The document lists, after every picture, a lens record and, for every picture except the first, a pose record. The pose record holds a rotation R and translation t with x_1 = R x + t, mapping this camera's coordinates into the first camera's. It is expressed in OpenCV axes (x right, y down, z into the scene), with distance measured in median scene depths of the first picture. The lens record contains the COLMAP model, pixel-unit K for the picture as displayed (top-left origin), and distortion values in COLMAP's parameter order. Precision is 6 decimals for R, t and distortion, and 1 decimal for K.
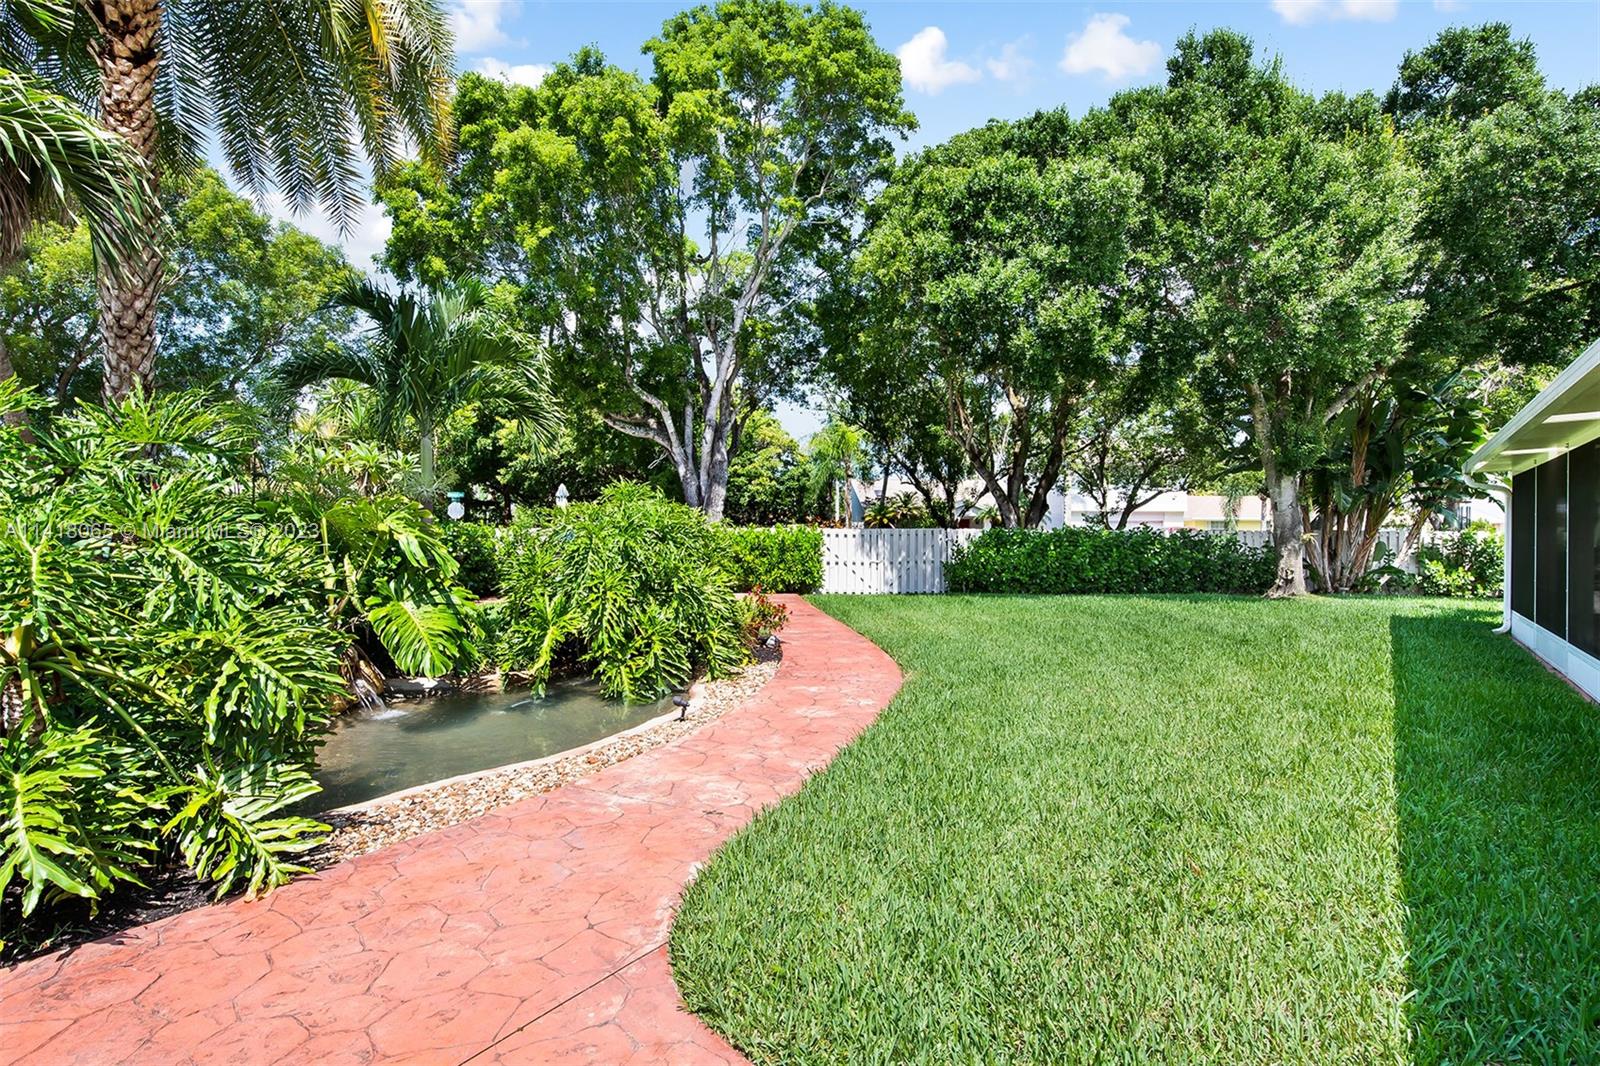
lens RADIAL K [[779.2, 0, 800.0], [0, 779.2, 533.0], [0, 0, 1]] dist [0.001940, 0.000029]
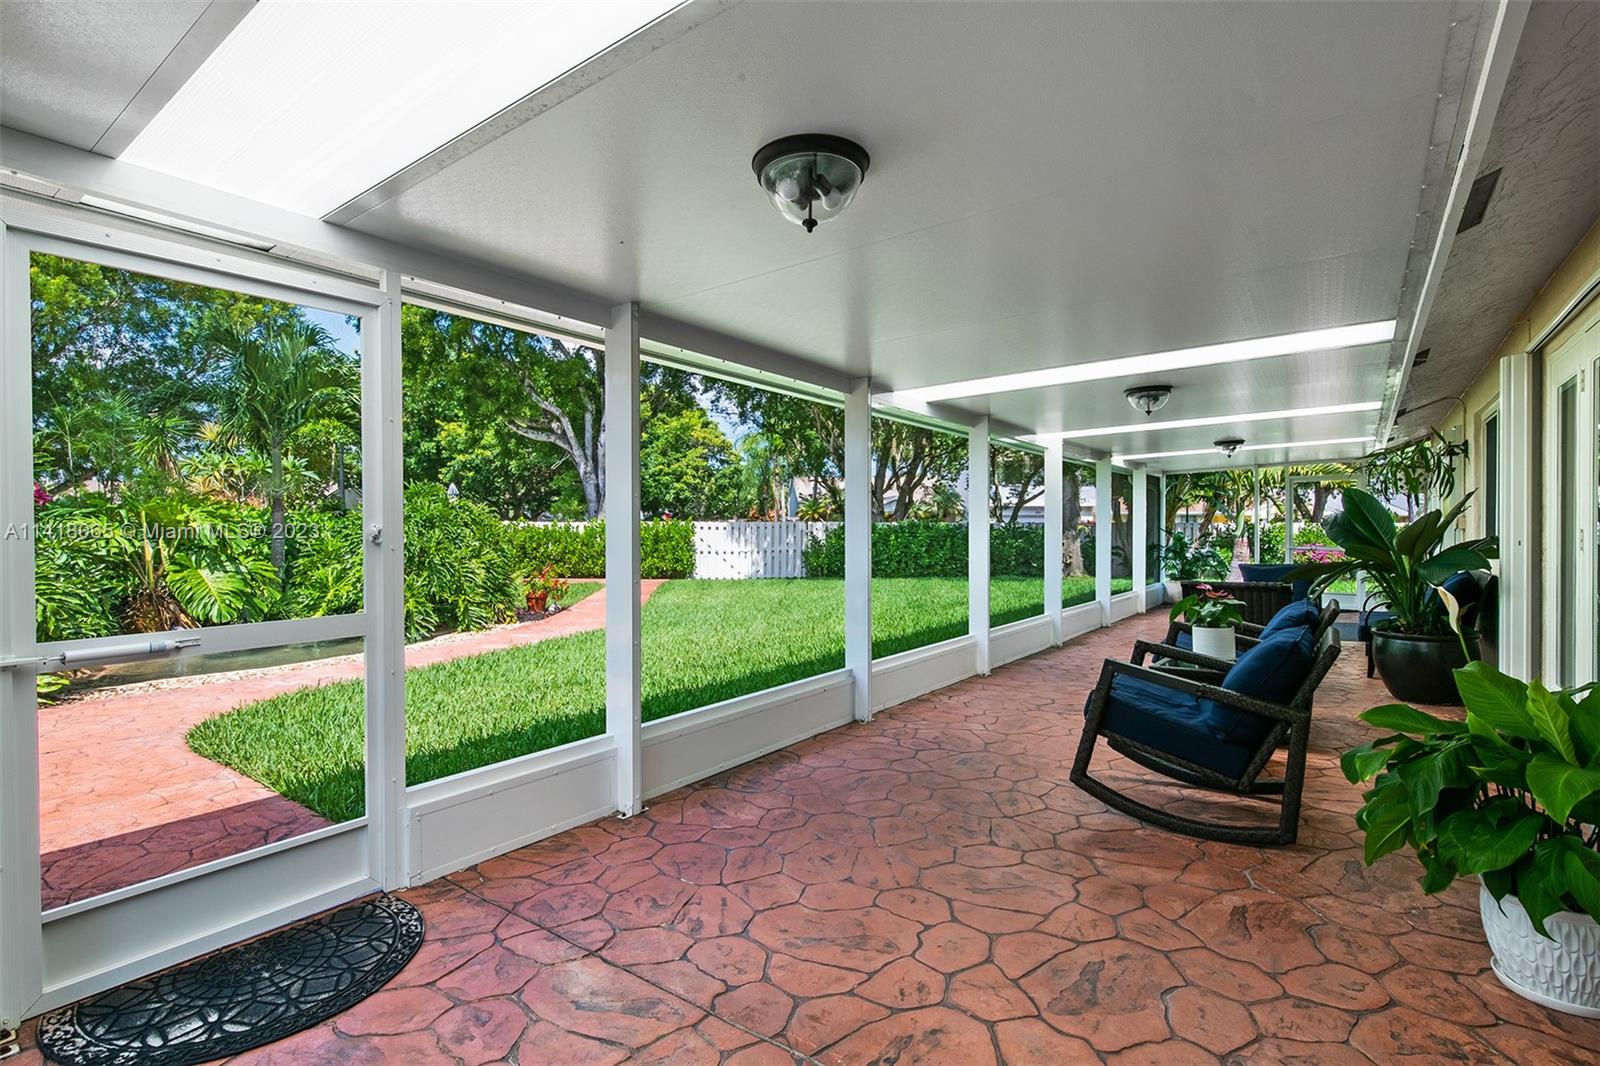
lens RADIAL K [[763.3, 0, 800.0], [0, 763.3, 533.0], [0, 0, 1]] dist [-0.002100, -0.000629]
pose [[0.999733, -0.003078, 0.022904, 0.138058], [0.002944, 0.999978, 0.005880, 0.003978], [-0.022921, -0.005811, 0.999720, -0.104168]]
